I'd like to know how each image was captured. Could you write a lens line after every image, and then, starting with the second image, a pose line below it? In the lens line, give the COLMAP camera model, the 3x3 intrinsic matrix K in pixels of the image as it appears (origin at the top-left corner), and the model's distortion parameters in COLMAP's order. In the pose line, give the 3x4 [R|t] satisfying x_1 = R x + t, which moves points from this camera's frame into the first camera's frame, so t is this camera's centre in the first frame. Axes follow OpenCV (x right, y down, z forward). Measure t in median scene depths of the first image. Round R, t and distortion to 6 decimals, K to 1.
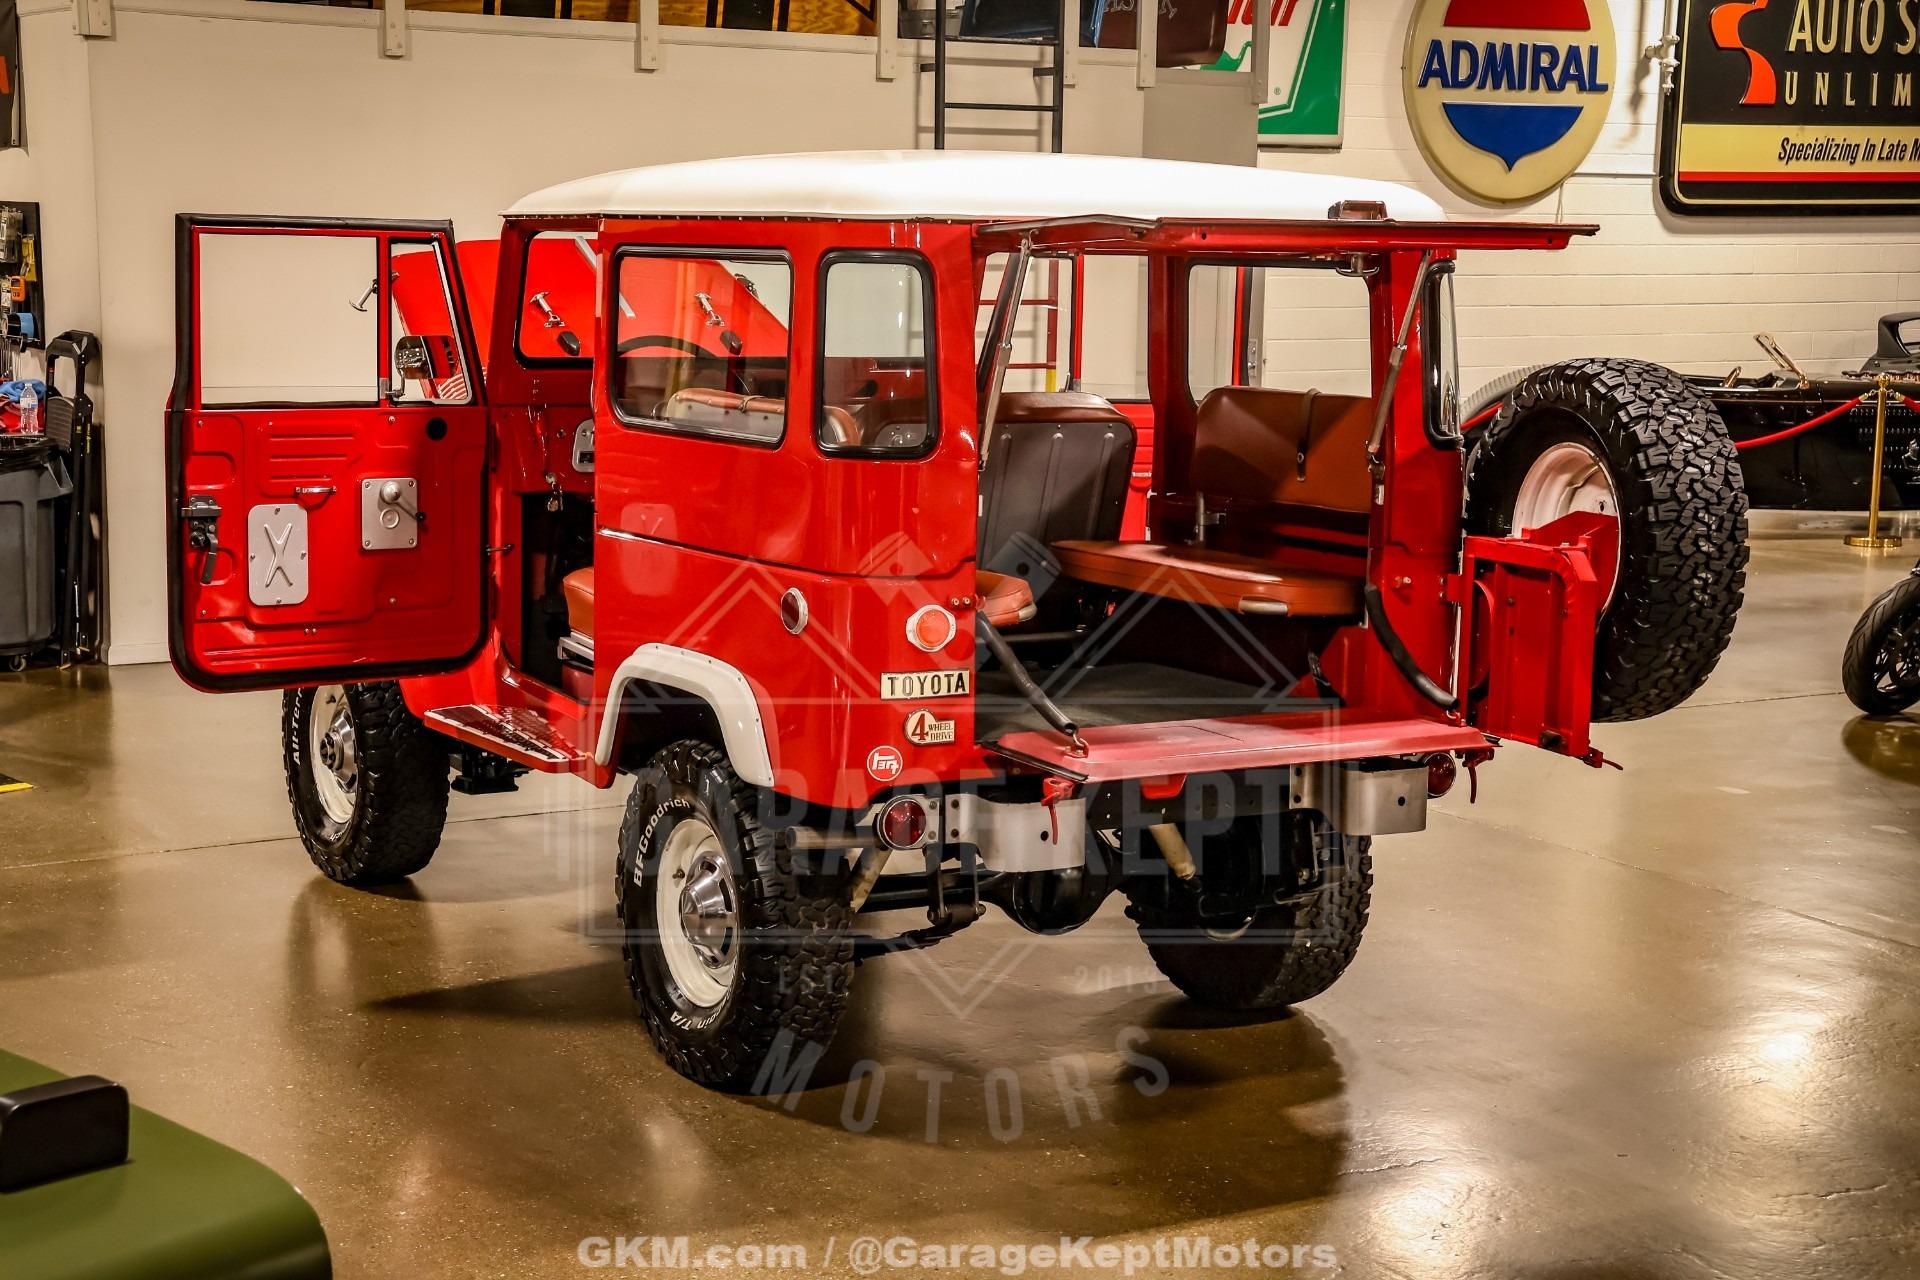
lens RADIAL K [[3054.0, 0, 967.3], [0, 3054.0, 628.9], [0, 0, 1]] dist [0.107286, 0.764539]
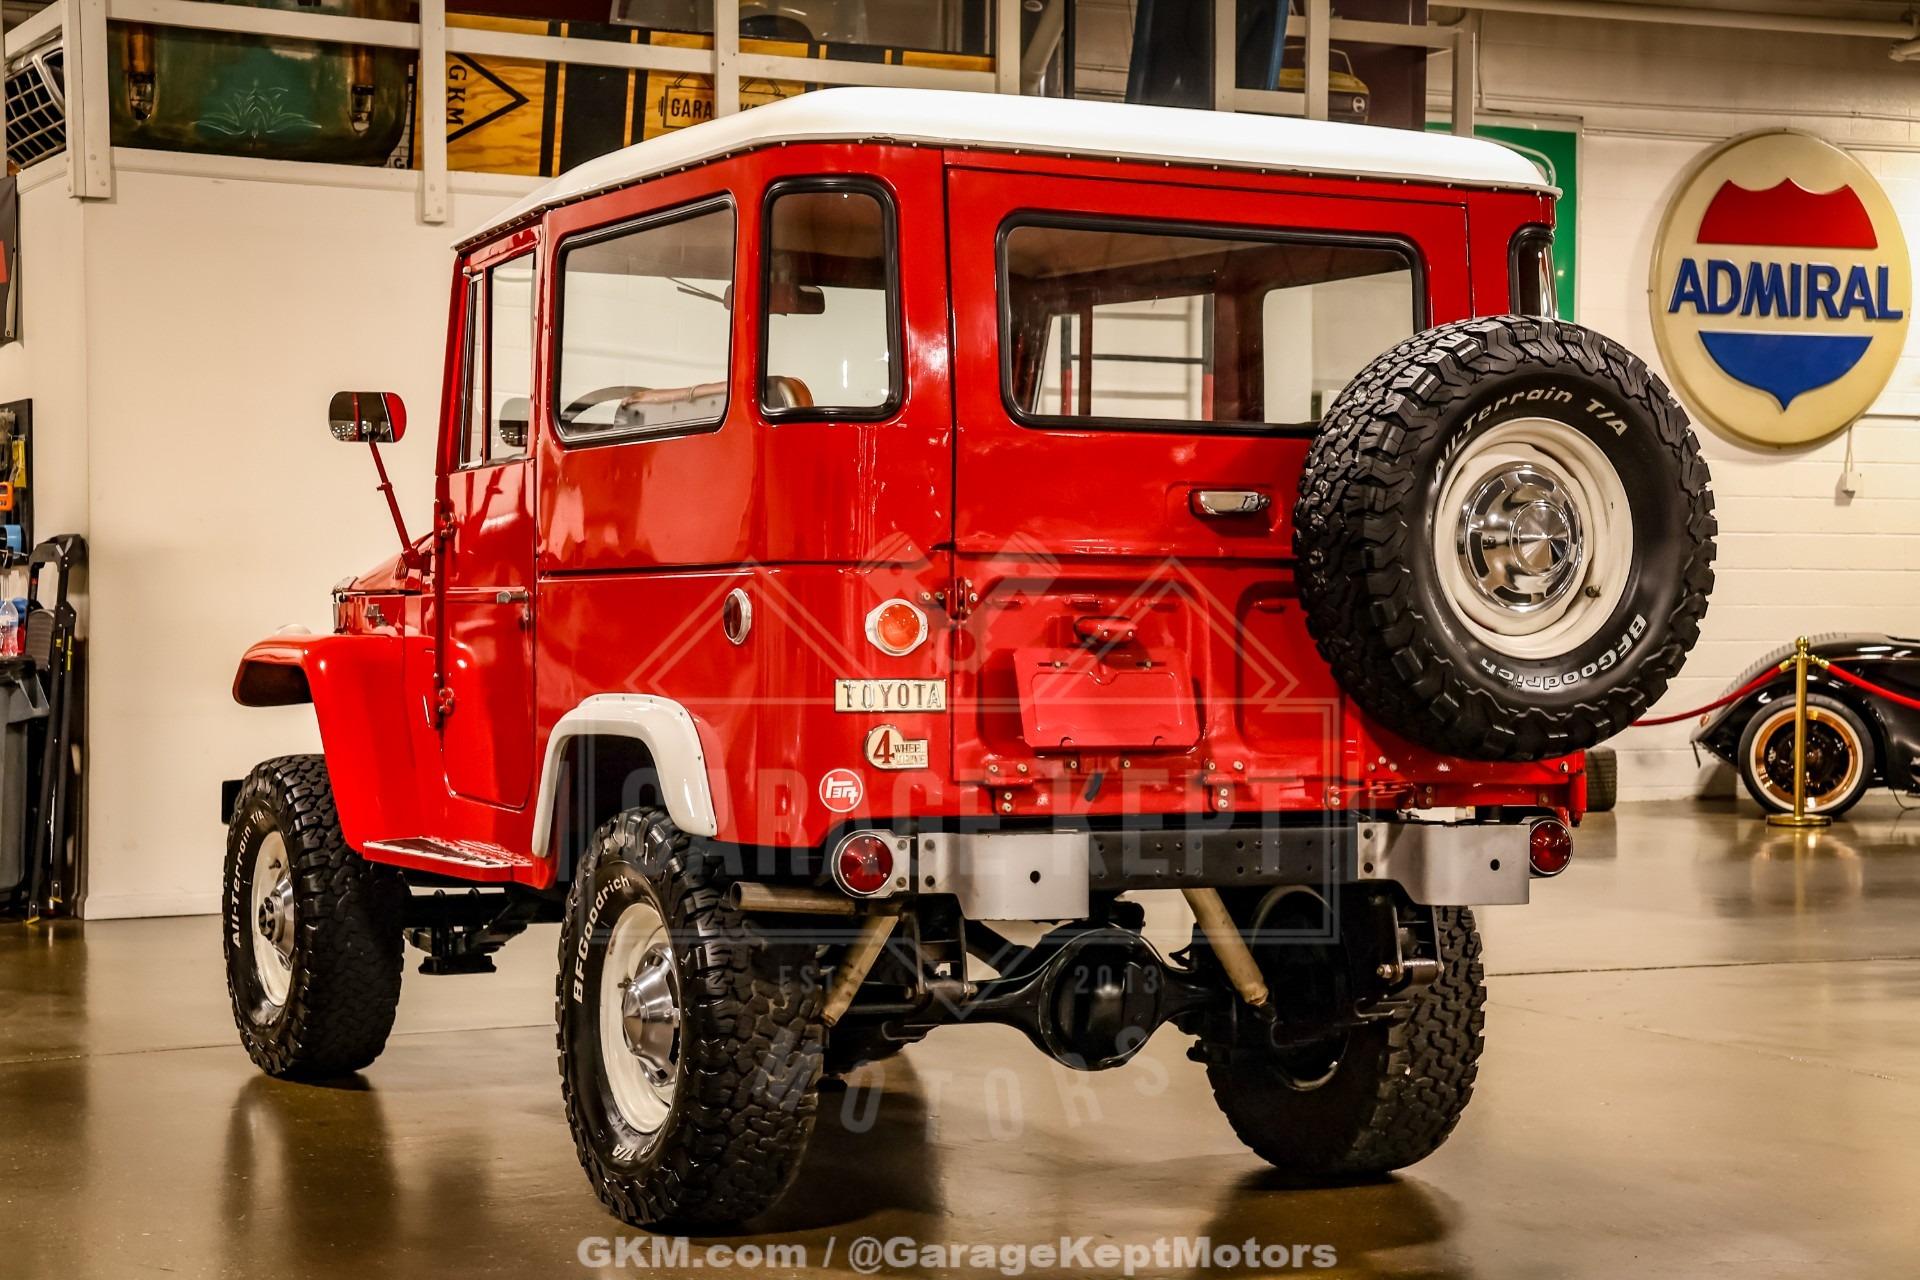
lens RADIAL K [[3540.2, 0, 969.2], [0, 3540.2, 637.3], [0, 0, 1]] dist [0.260741, 0.267830]
pose [[0.997354, -0.013039, -0.071512, 0.037477], [0.003912, 0.991983, -0.126314, 0.060719], [0.072586, 0.125700, 0.989409, 0.024455]]
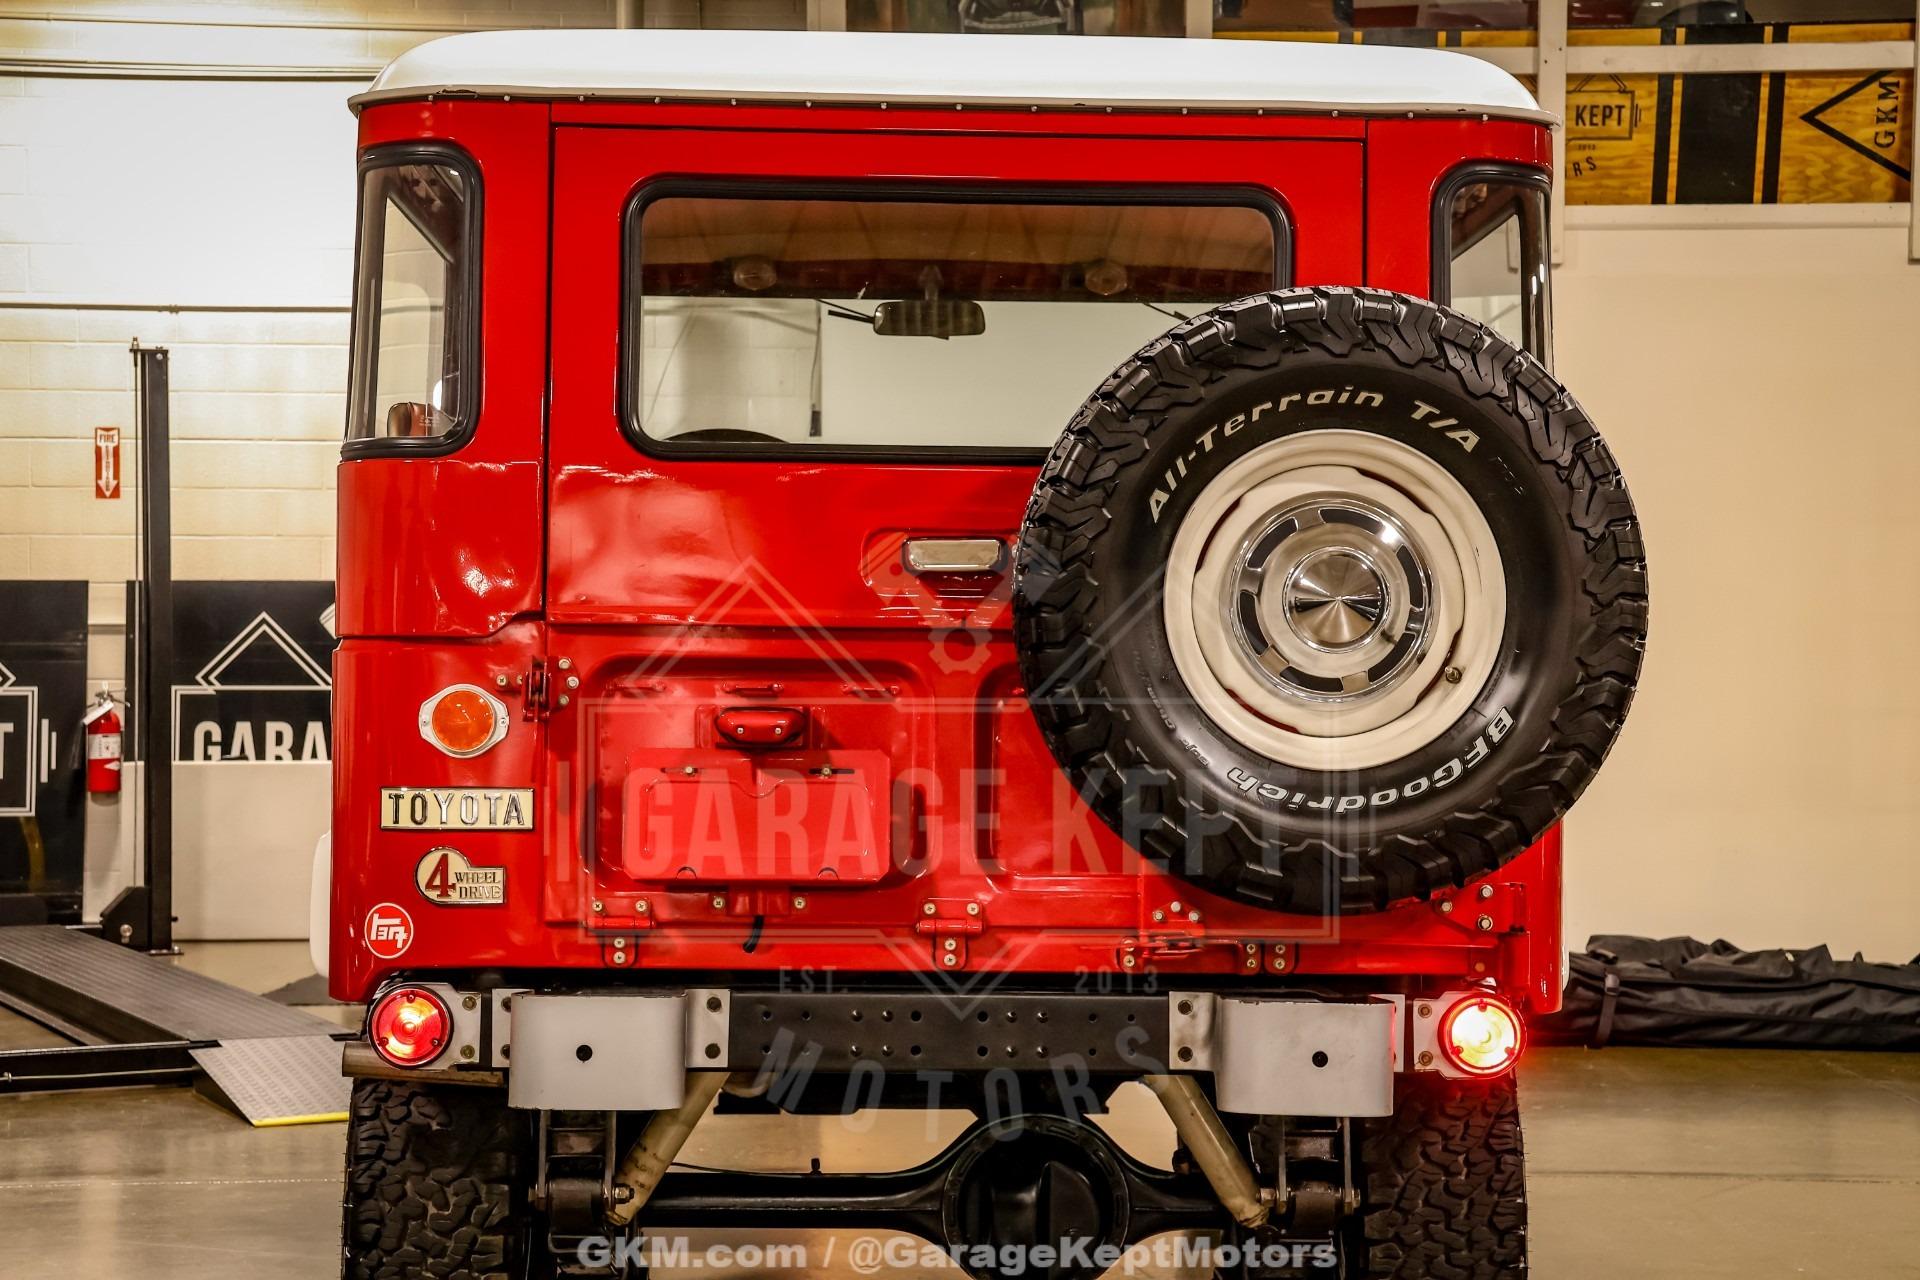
lens RADIAL K [[3540.2, 0, 969.2], [0, 3540.2, 637.3], [0, 0, 1]] dist [0.260741, 0.267830]
pose [[0.867425, -0.018033, -0.497241, 0.221625], [-0.056472, 0.989318, -0.134393, 0.037658], [0.494353, 0.144656, 0.857141, 0.200305]]
